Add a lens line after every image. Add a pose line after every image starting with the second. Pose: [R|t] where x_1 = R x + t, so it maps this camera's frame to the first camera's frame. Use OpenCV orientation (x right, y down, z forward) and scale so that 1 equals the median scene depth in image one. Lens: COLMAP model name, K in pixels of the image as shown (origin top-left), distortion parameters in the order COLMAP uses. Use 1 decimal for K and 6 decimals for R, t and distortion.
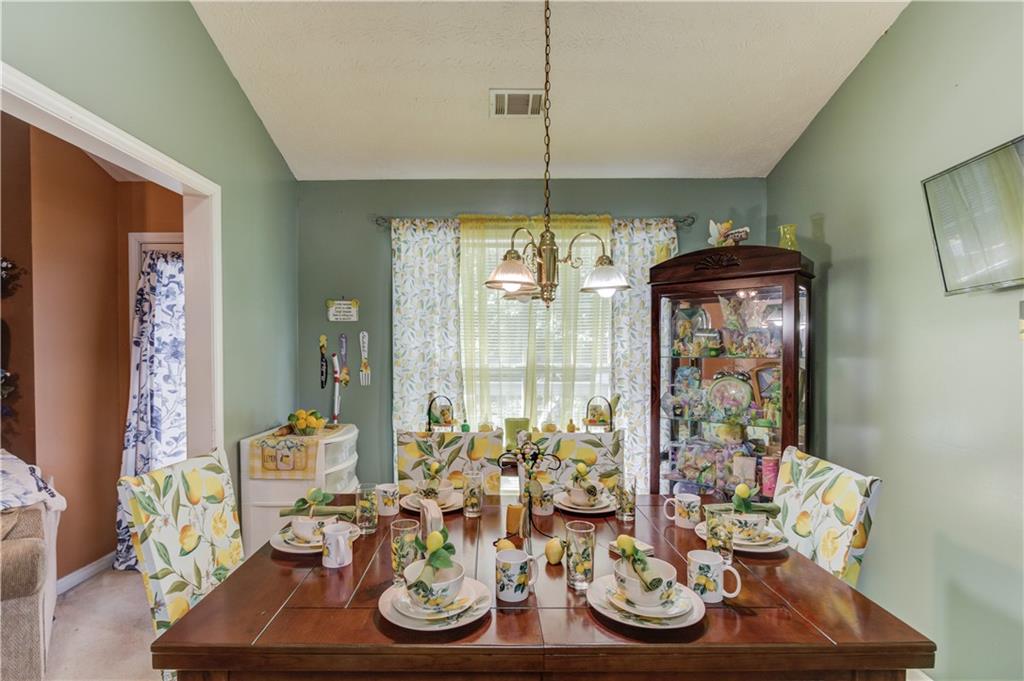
lens RADIAL K [[495.8, 0, 505.7], [0, 495.8, 359.4], [0, 0, 1]] dist [-0.009781, 0.008399]
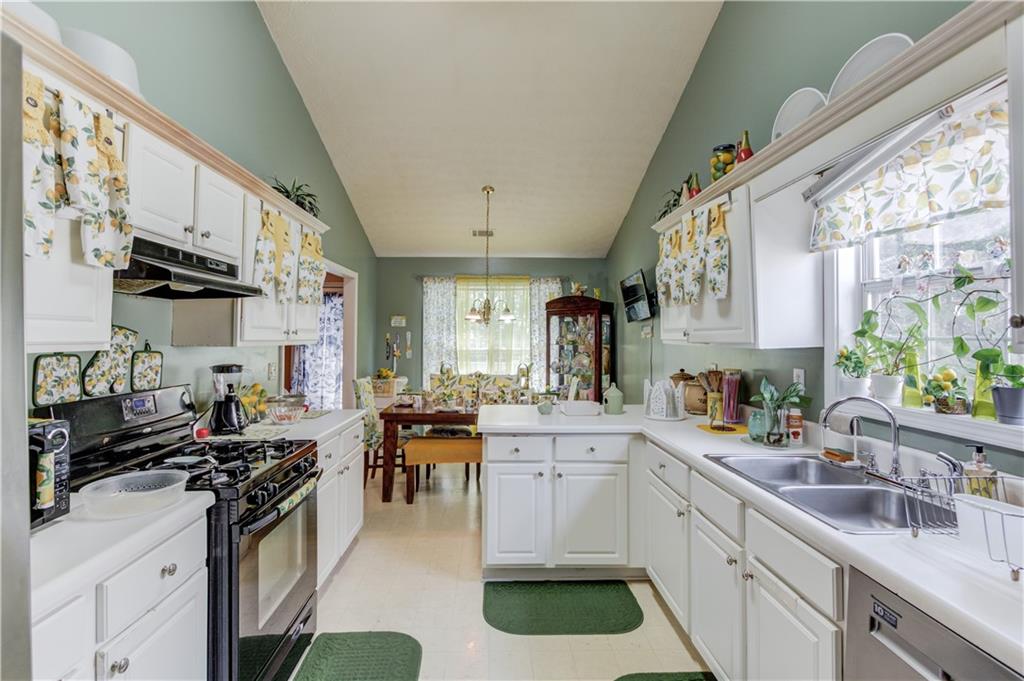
lens RADIAL K [[495.8, 0, 511.8], [0, 495.8, 331.8], [0, 0, 1]] dist [-0.009781, 0.008399]
pose [[0.999837, 0.004845, 0.017416, 0.102253], [-0.004216, 0.999342, -0.036015, 0.016381], [-0.017579, 0.035935, 0.999199, -1.060560]]
